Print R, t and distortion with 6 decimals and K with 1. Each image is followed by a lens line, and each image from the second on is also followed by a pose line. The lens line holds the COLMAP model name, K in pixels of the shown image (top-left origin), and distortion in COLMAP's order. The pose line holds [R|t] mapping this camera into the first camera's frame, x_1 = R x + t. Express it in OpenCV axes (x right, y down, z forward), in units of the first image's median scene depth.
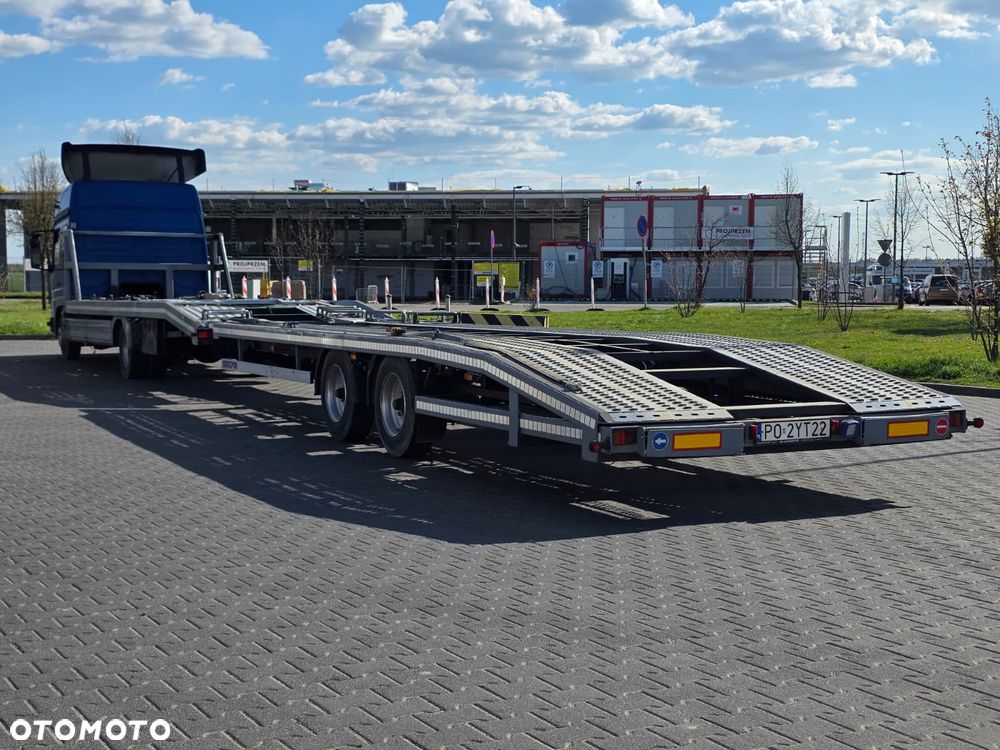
lens RADIAL K [[1329.9, 0, 500.0], [0, 1329.9, 375.0], [0, 0, 1]] dist [0.163482, -0.613147]
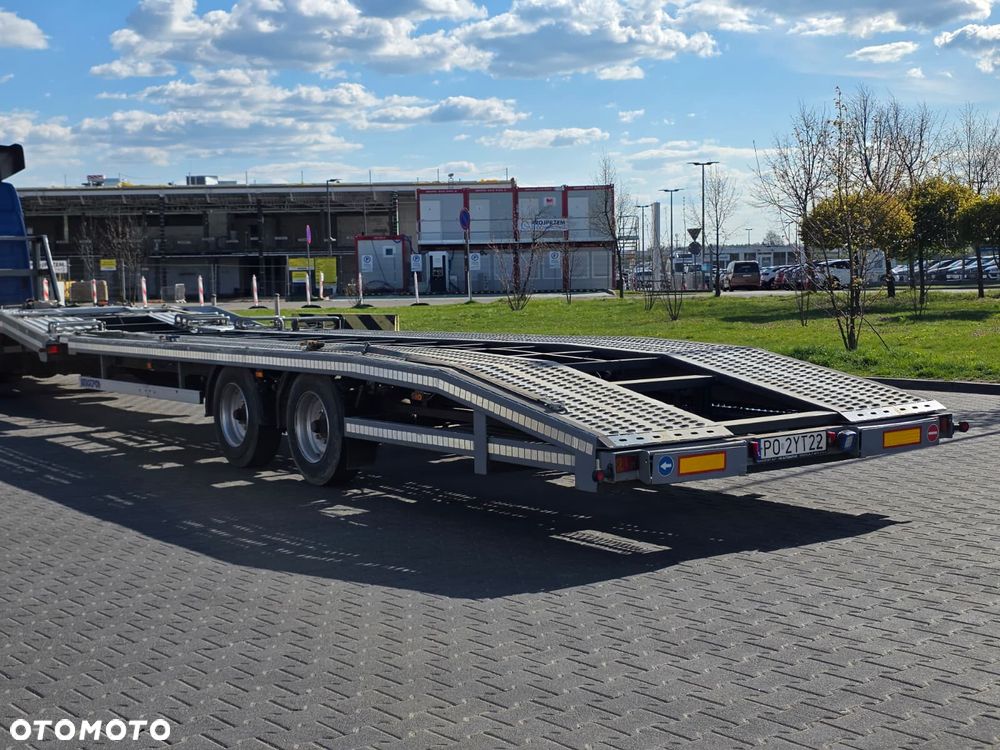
lens RADIAL K [[1329.9, 0, 500.0], [0, 1329.9, 375.0], [0, 0, 1]] dist [0.163482, -0.613147]
pose [[0.988703, -0.033939, 0.145993, -0.014851], [0.033103, 0.999419, 0.008153, -0.002784], [-0.146184, -0.003228, 0.989252, 0.016477]]
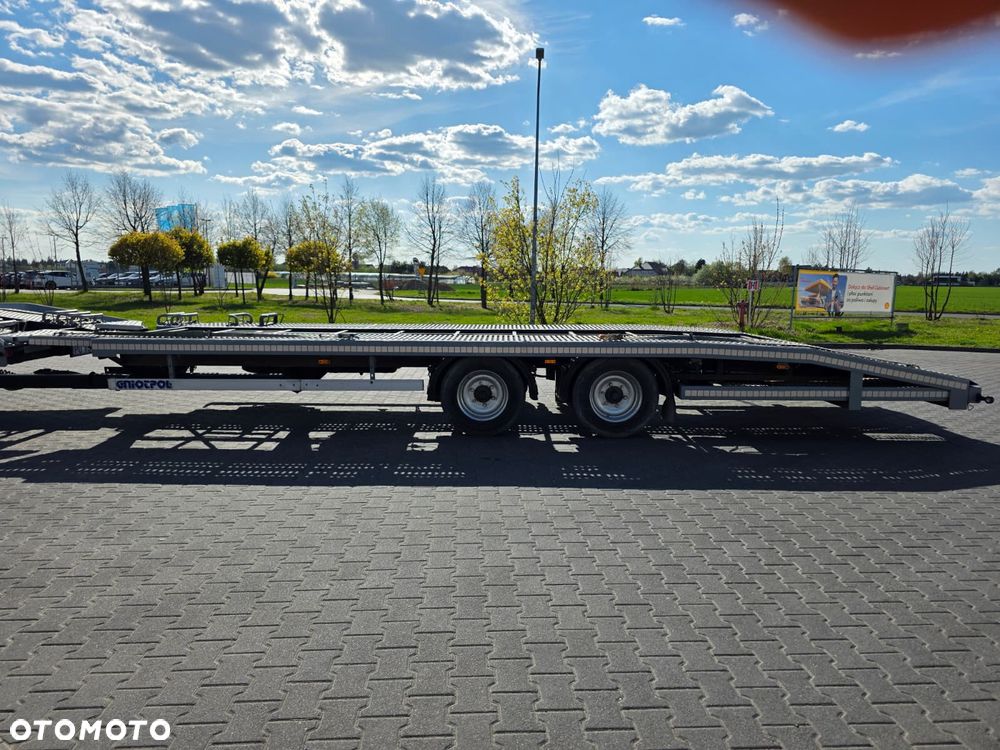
lens RADIAL K [[669.8, 0, 500.0], [0, 669.8, 375.0], [0, 0, 1]] dist [0.104950, -0.138942]
pose [[0.453345, -0.119129, 0.883338, -0.117105], [0.049478, 0.992864, 0.108507, -0.012062], [-0.889961, -0.005485, 0.456004, 0.145943]]
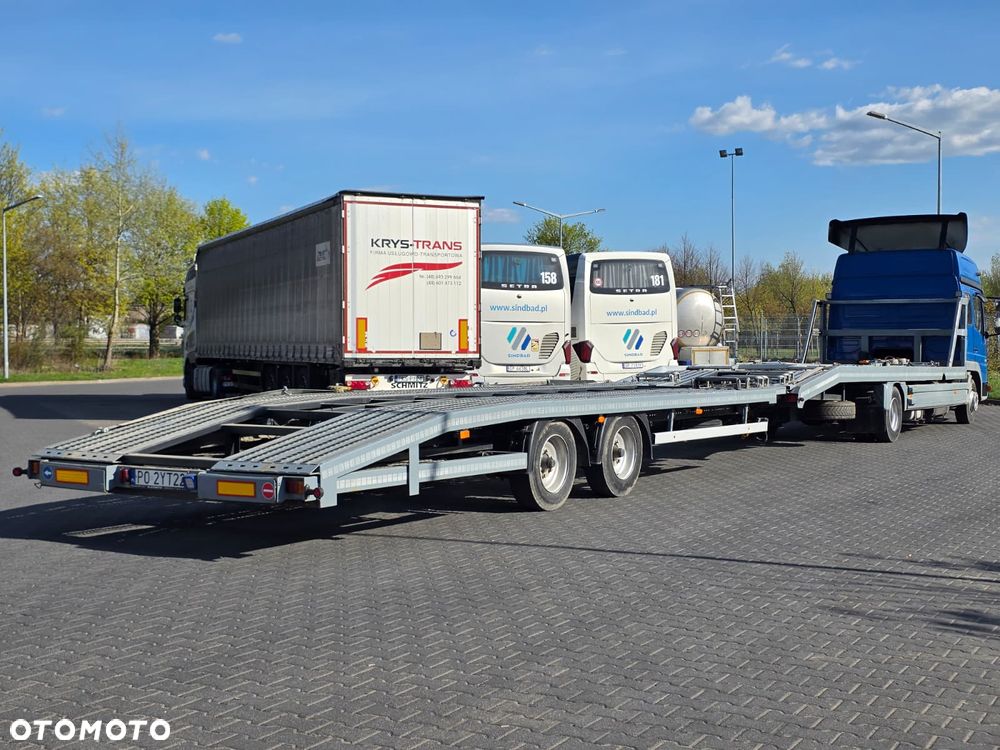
lens RADIAL K [[1330.2, 0, 506.5], [0, 1330.2, 373.4], [0, 0, 1]] dist [0.208503, -0.599122]
pose [[0.515168, 0.016642, -0.856928, 0.183109], [-0.059173, 0.998116, -0.016190, -0.006378], [0.855044, 0.059048, 0.515182, 0.088059]]
